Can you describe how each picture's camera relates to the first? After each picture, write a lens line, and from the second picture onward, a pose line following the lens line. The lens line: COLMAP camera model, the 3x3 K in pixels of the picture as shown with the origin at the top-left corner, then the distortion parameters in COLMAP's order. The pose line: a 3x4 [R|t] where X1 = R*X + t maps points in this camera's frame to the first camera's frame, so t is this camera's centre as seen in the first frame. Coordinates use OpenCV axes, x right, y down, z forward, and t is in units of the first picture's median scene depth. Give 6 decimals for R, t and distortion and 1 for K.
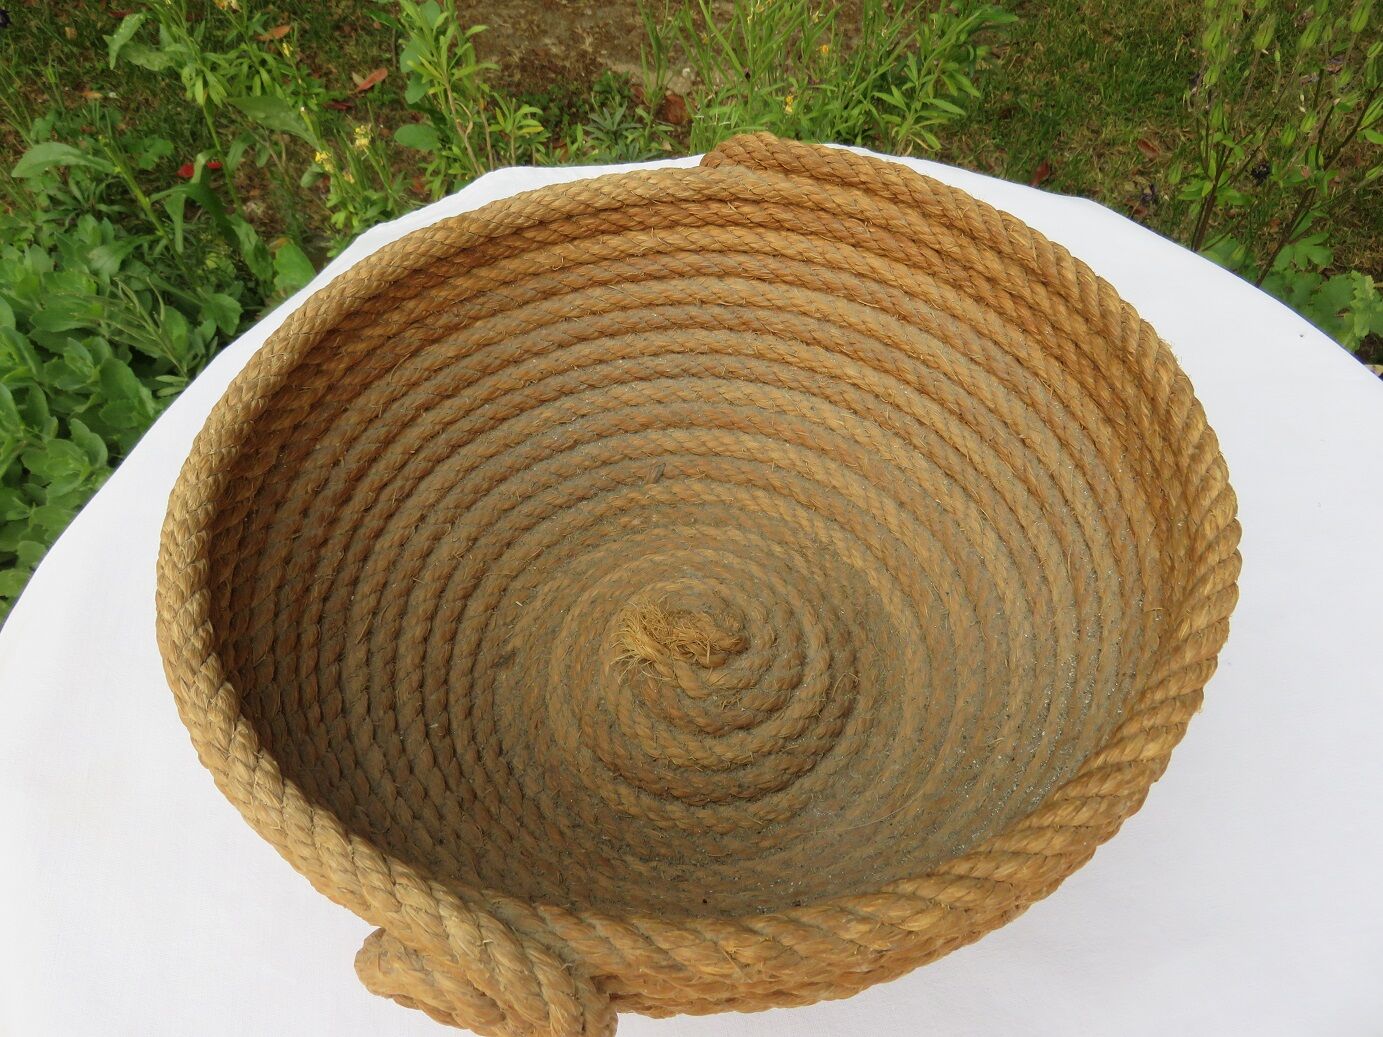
lens RADIAL K [[1047.3, 0, 710.6], [0, 1047.3, 525.2], [0, 0, 1]] dist [0.012730, -0.006607]
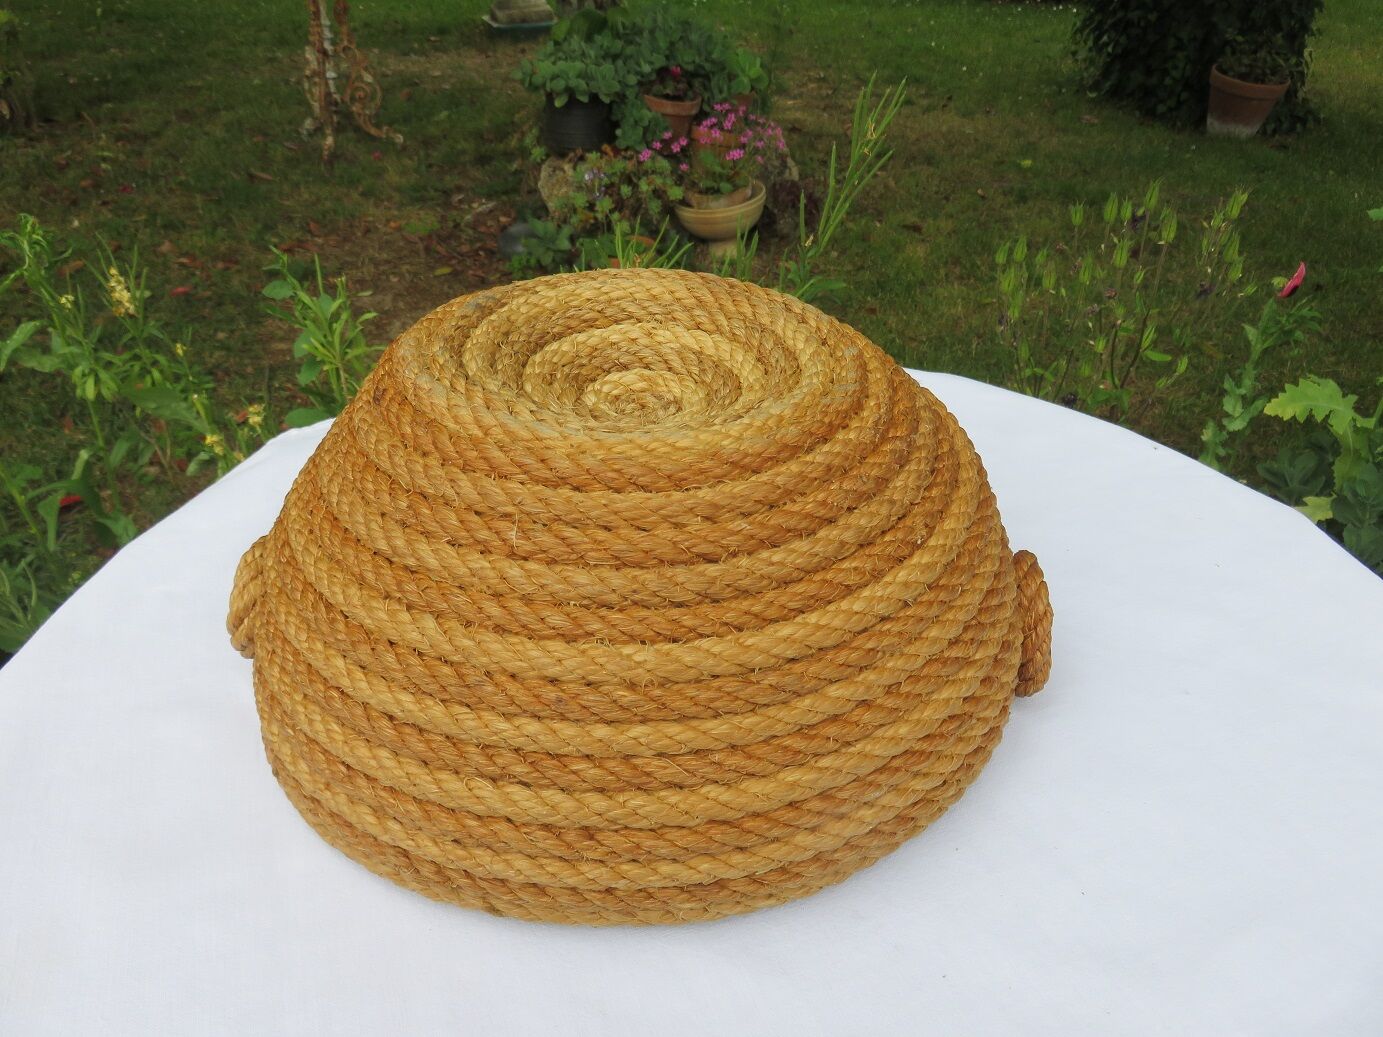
lens RADIAL K [[1049.6, 0, 710.3], [0, 1049.6, 519.5], [0, 0, 1]] dist [-0.004331, 0.029814]
pose [[0.987470, -0.079129, 0.136534, -0.080656], [0.117723, 0.945557, -0.303420, 0.225472], [-0.105091, 0.315691, 0.943024, -0.001561]]
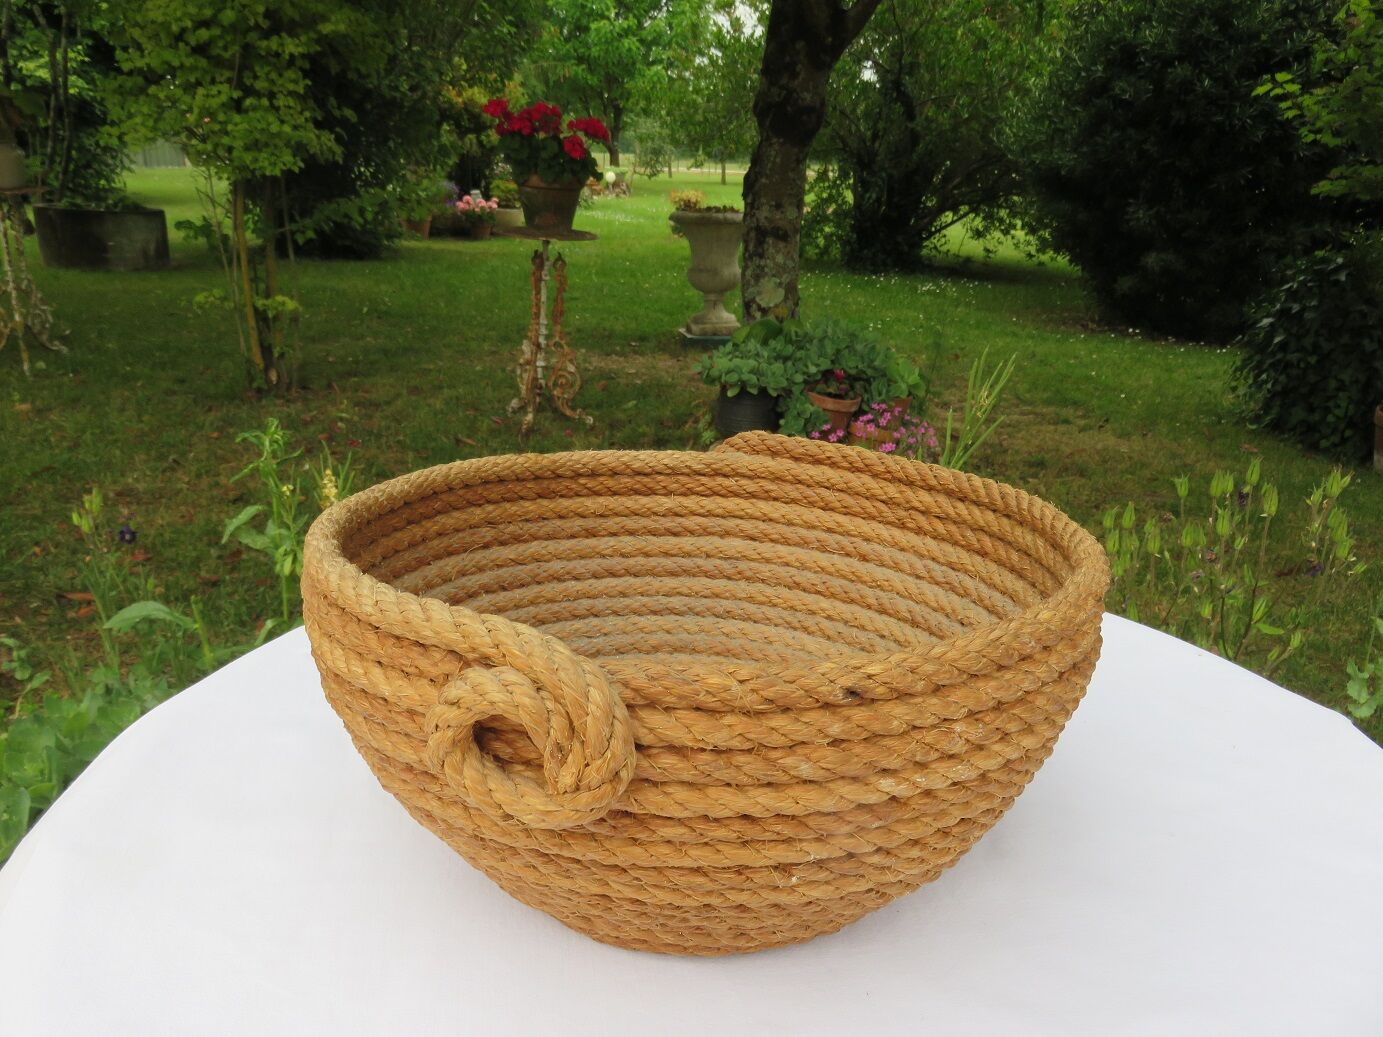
lens RADIAL K [[1047.3, 0, 710.6], [0, 1047.3, 525.2], [0, 0, 1]] dist [0.012730, -0.006607]
pose [[0.999099, 0.042384, -0.002077, -0.002821], [-0.036424, 0.831423, -0.554446, 0.465574], [-0.021773, 0.554022, 0.832217, -0.086540]]
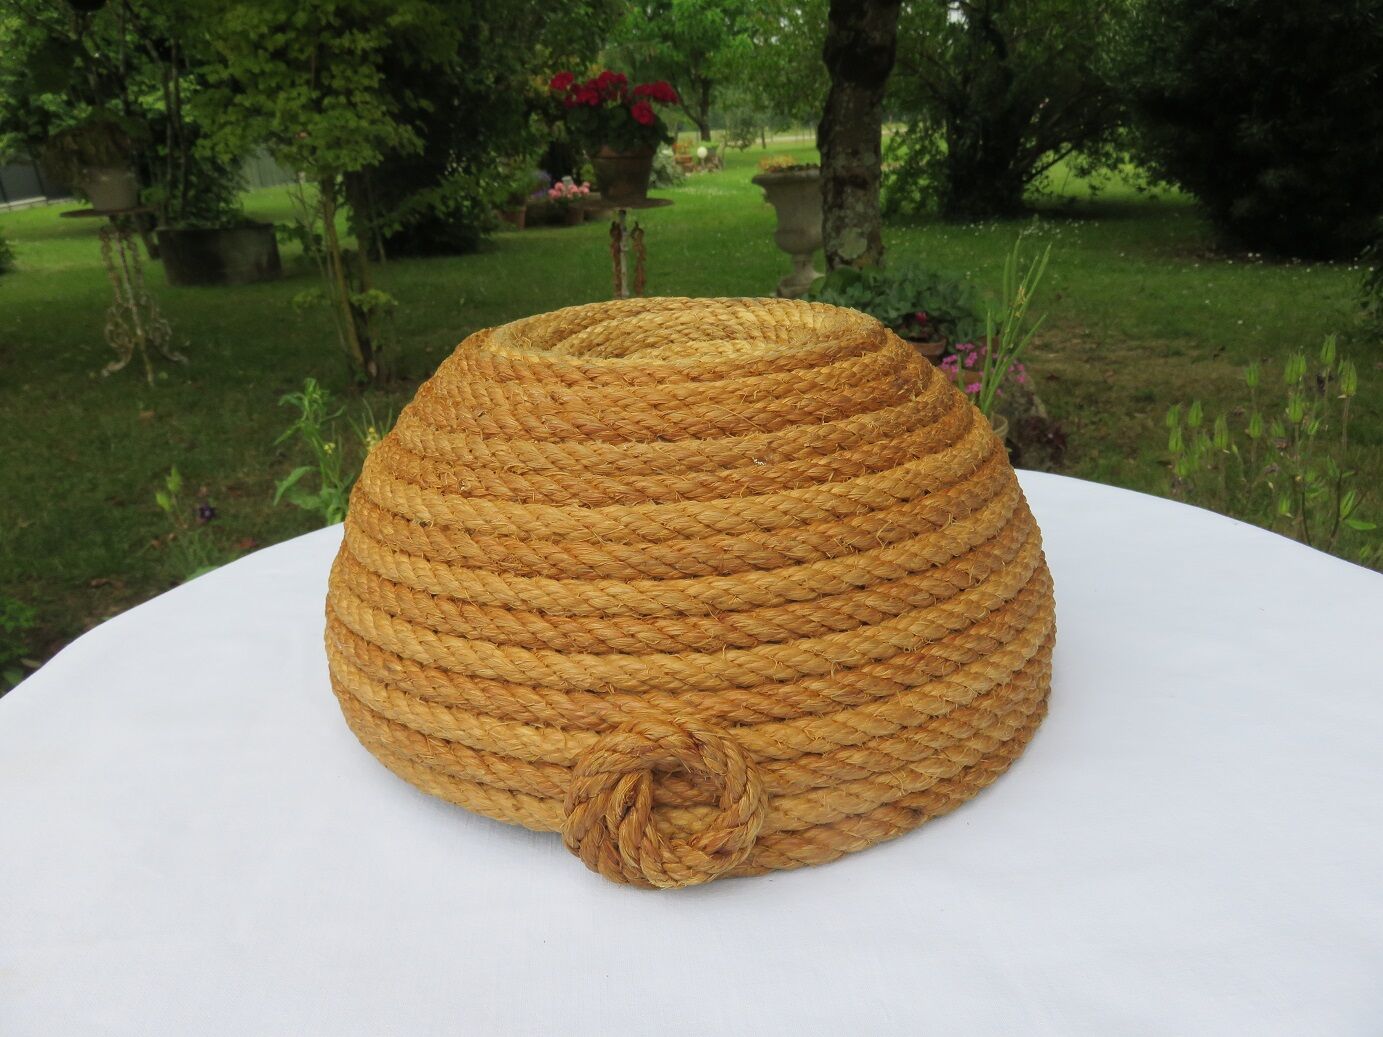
lens RADIAL K [[1047.3, 0, 710.6], [0, 1047.3, 525.2], [0, 0, 1]] dist [0.012730, -0.006607]
pose [[0.993542, -0.017092, -0.112167, 0.192606], [-0.045238, 0.846943, -0.529756, 0.507854], [0.104054, 0.531409, 0.840700, 0.044076]]
